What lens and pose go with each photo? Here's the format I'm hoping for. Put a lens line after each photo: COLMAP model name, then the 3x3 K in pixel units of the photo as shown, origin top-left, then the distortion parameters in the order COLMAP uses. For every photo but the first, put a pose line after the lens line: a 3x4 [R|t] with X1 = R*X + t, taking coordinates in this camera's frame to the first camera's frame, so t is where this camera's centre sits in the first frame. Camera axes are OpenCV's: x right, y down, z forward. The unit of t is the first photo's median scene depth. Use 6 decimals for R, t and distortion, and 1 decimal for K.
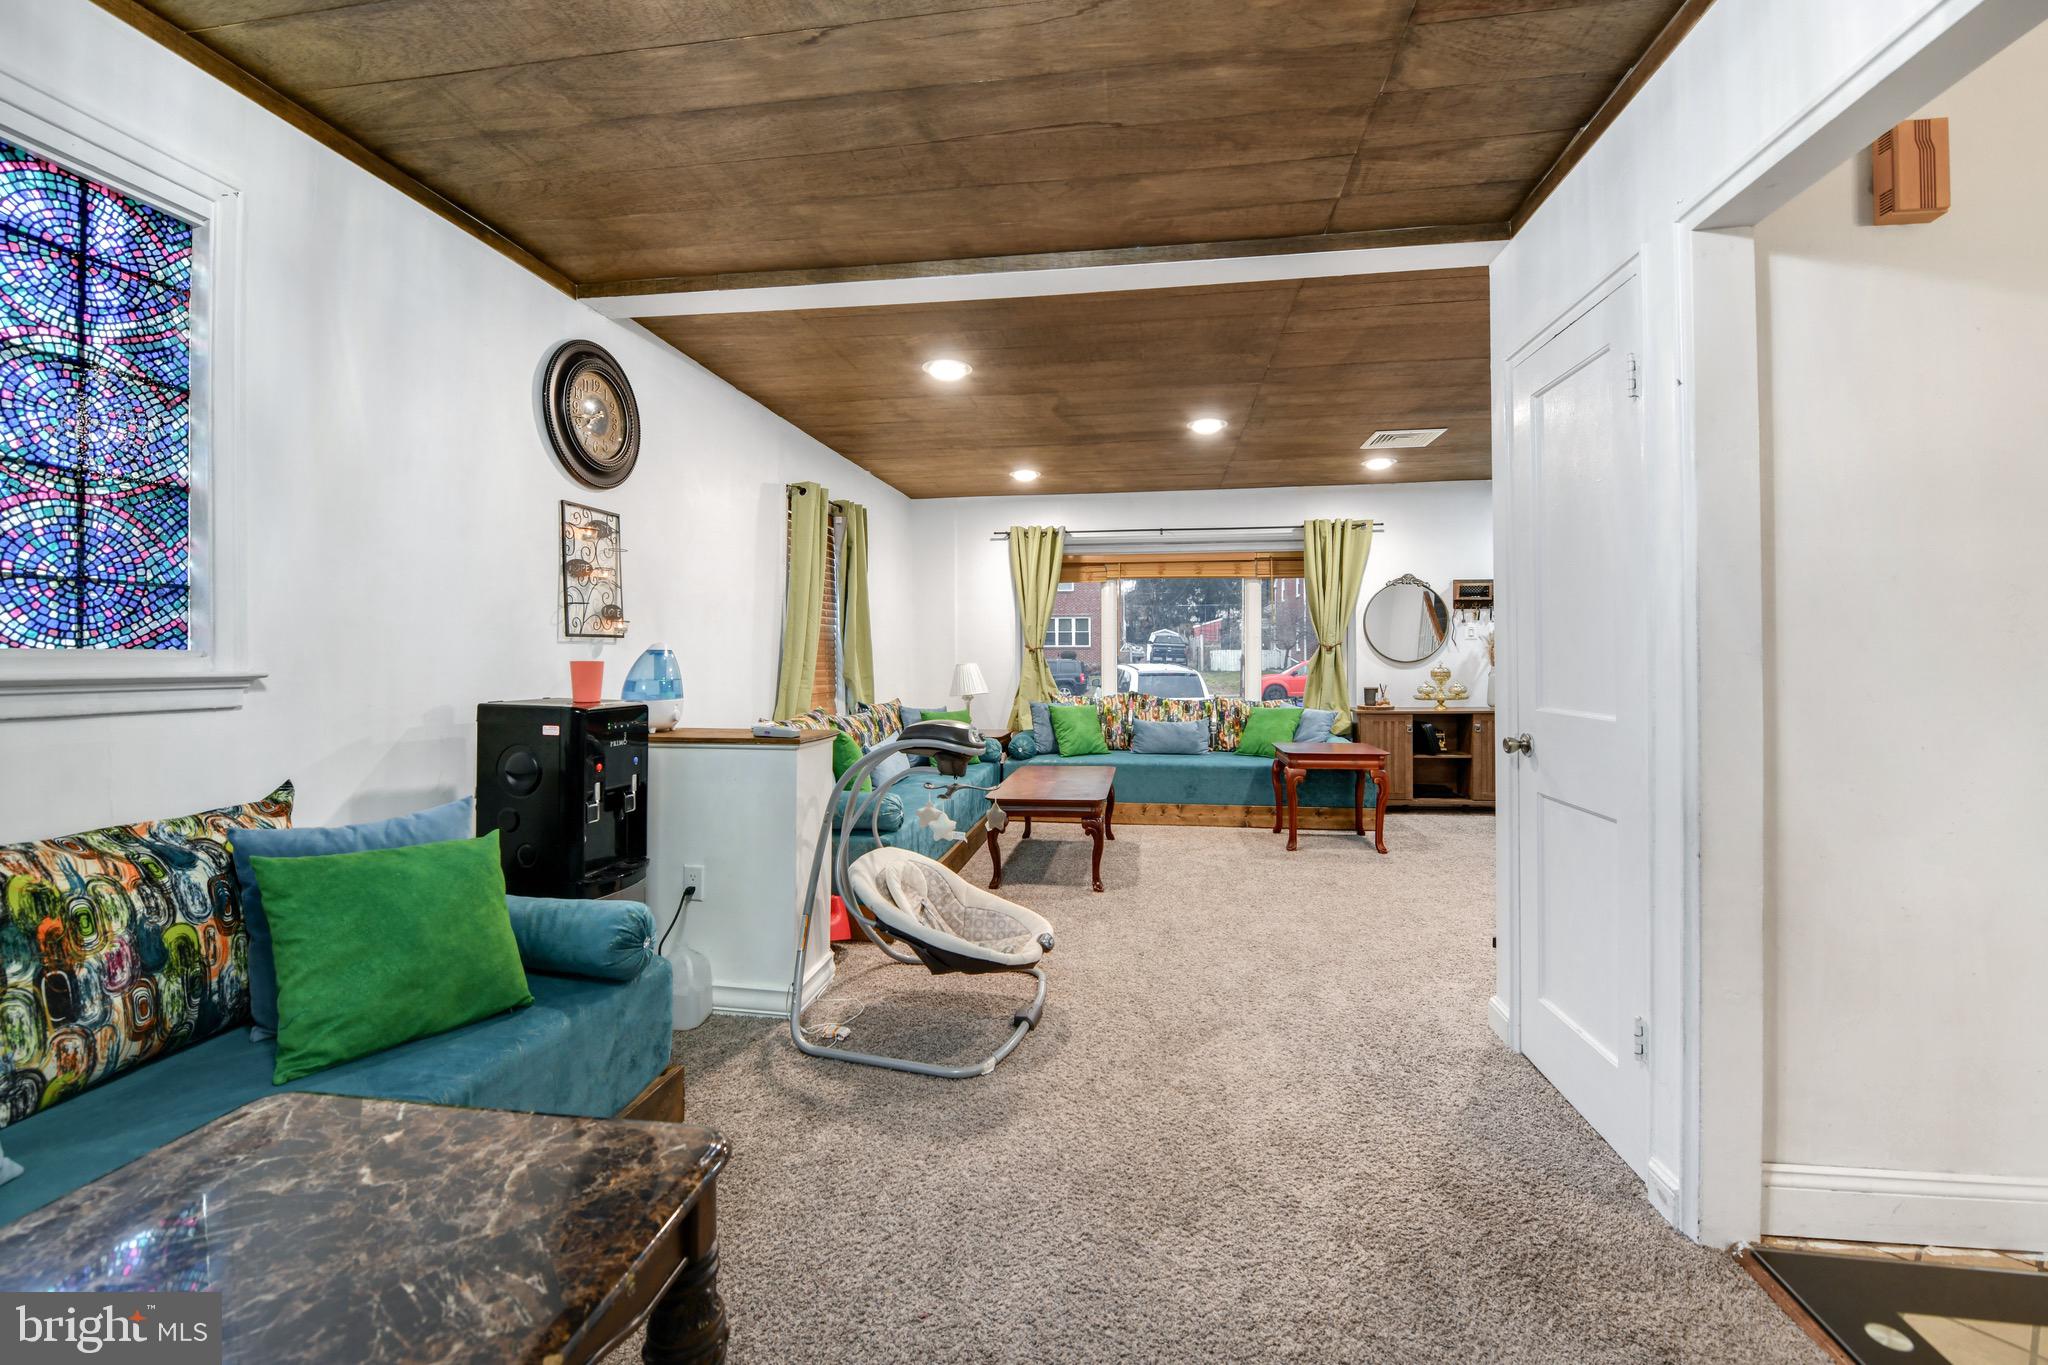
lens RADIAL K [[832.9, 0, 1032.7], [0, 832.9, 672.1], [0, 0, 1]] dist [-0.023442, -0.000433]
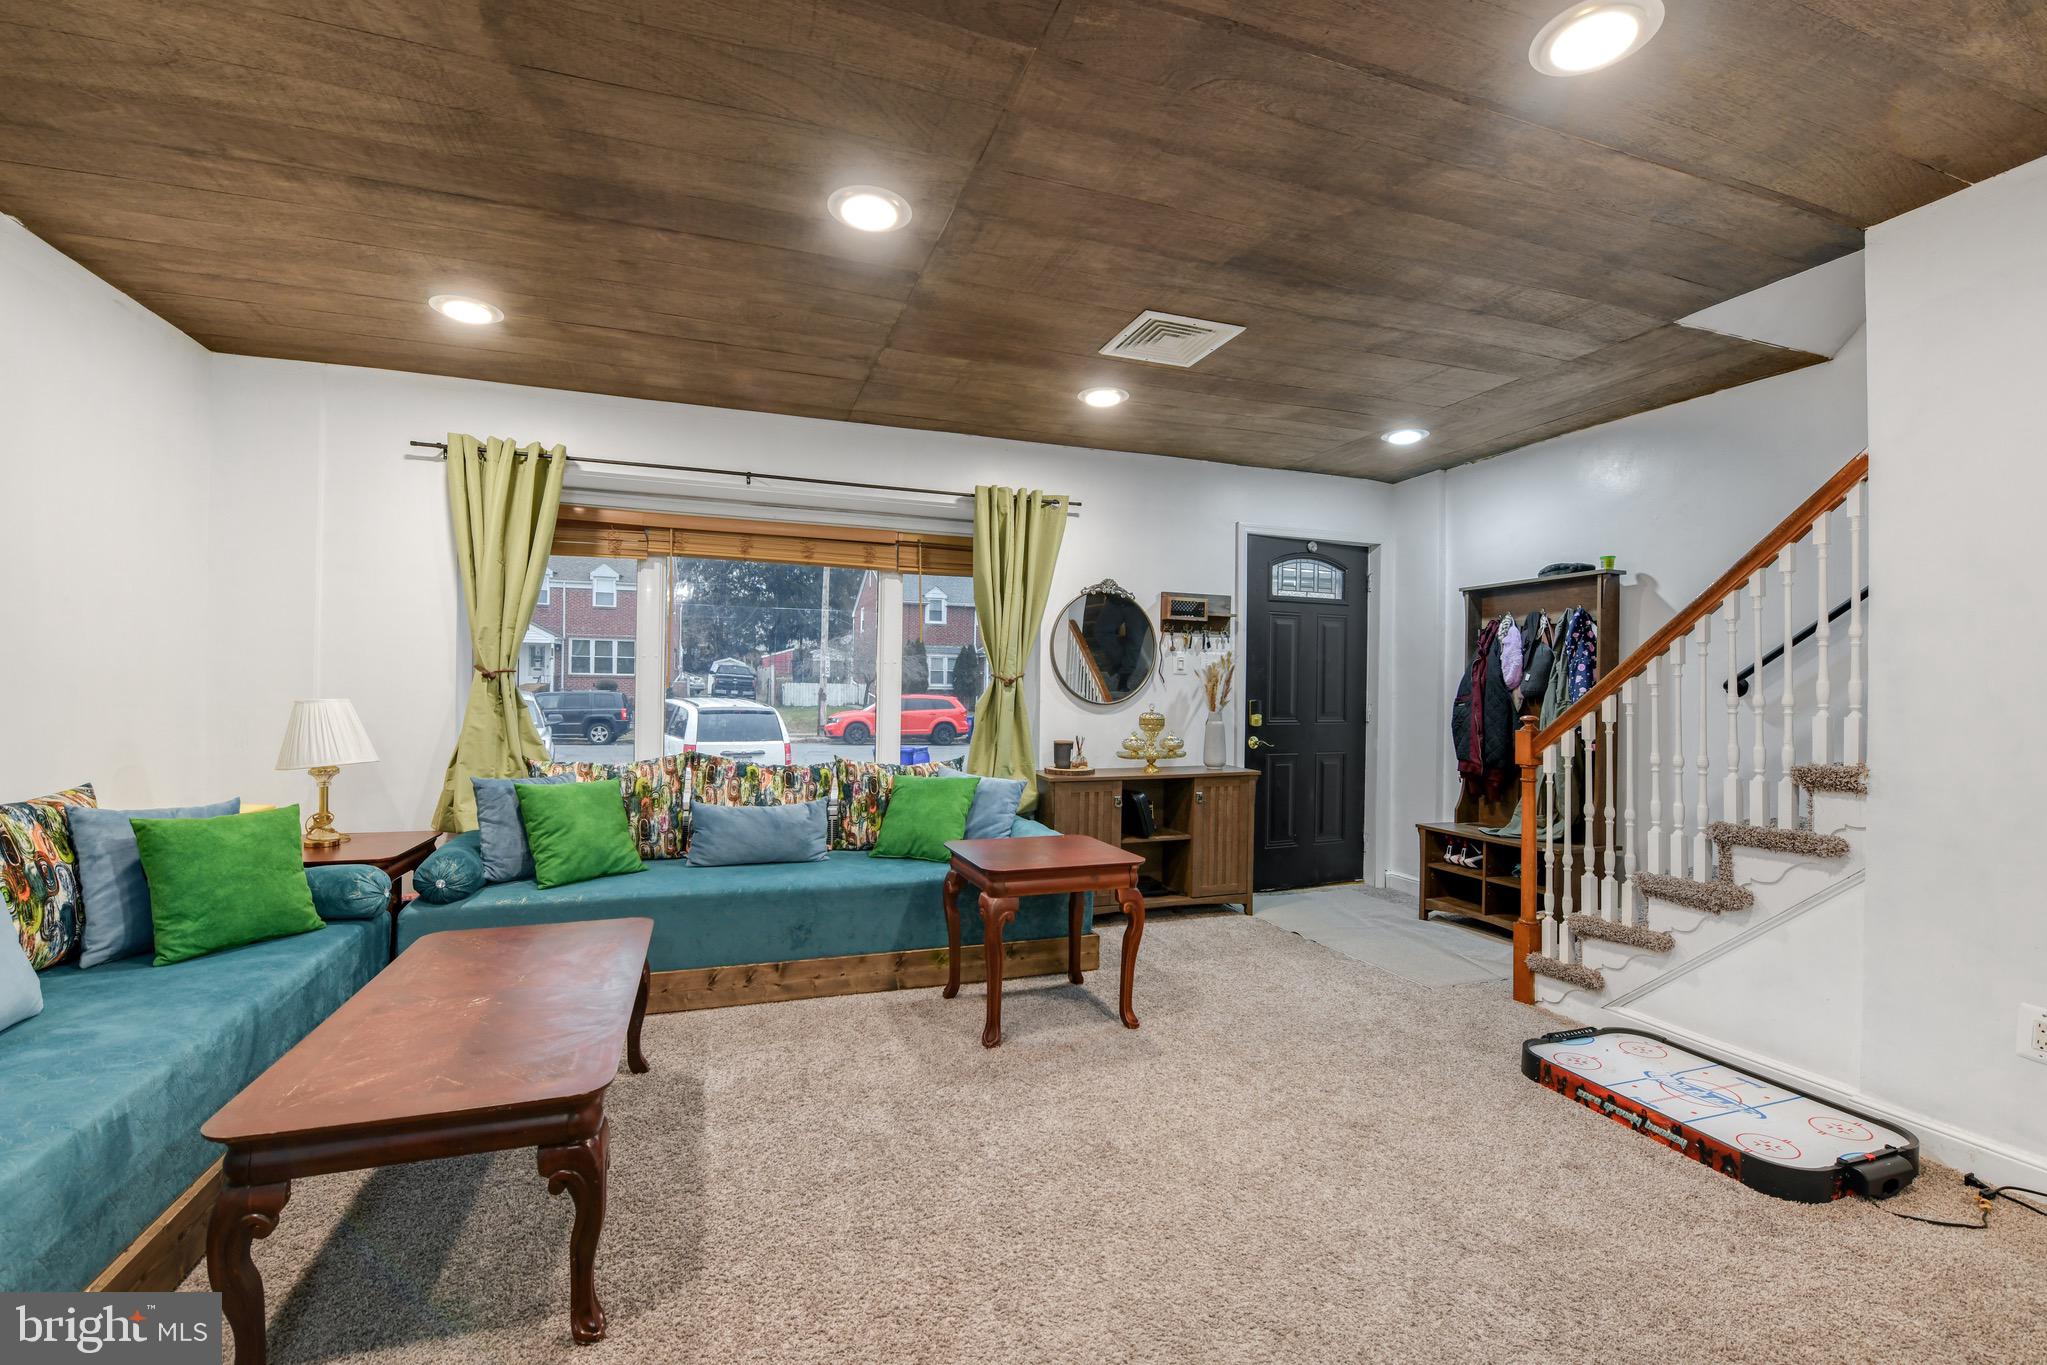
lens RADIAL K [[893.8, 0, 1023.5], [0, 893.8, 682.5], [0, 0, 1]] dist [-0.012248, -0.000248]
pose [[0.888184, 0.020267, 0.459041, 0.043156], [-0.007691, 0.999543, -0.029250, -0.008156], [-0.459424, 0.022449, 0.887934, 0.375799]]
